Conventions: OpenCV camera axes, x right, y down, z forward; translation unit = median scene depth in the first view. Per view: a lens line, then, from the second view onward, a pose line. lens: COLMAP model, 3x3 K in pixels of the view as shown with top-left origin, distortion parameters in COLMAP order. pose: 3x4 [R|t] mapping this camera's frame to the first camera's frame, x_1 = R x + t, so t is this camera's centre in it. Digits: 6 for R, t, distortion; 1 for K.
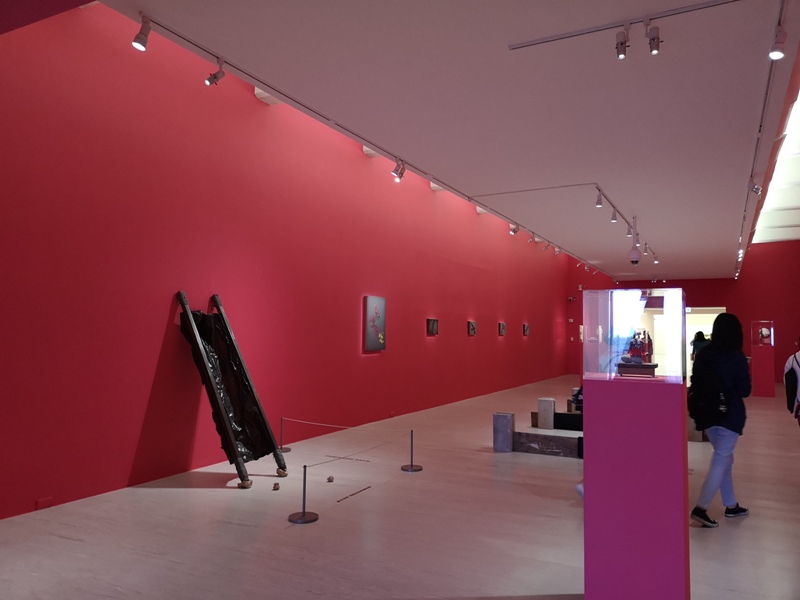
lens RADIAL K [[604.0, 0, 400.0], [0, 604.0, 300.0], [0, 0, 1]] dist [0.002710, -0.105207]
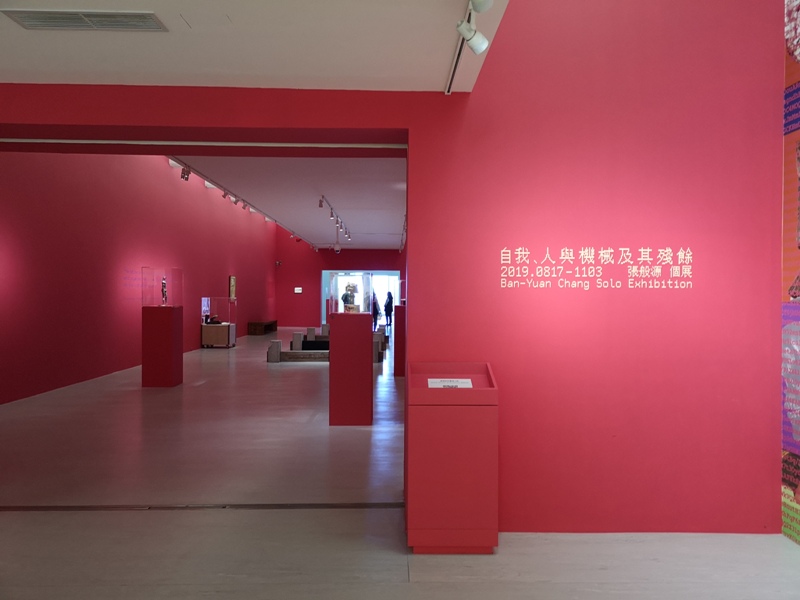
lens RADIAL K [[604.0, 0, 400.0], [0, 604.0, 300.0], [0, 0, 1]] dist [0.002710, -0.105207]
pose [[0.874220, -0.008758, 0.485451, -0.267447], [-0.026662, 0.997463, 0.066009, -0.035603], [-0.484798, -0.070650, 0.871768, -0.482998]]
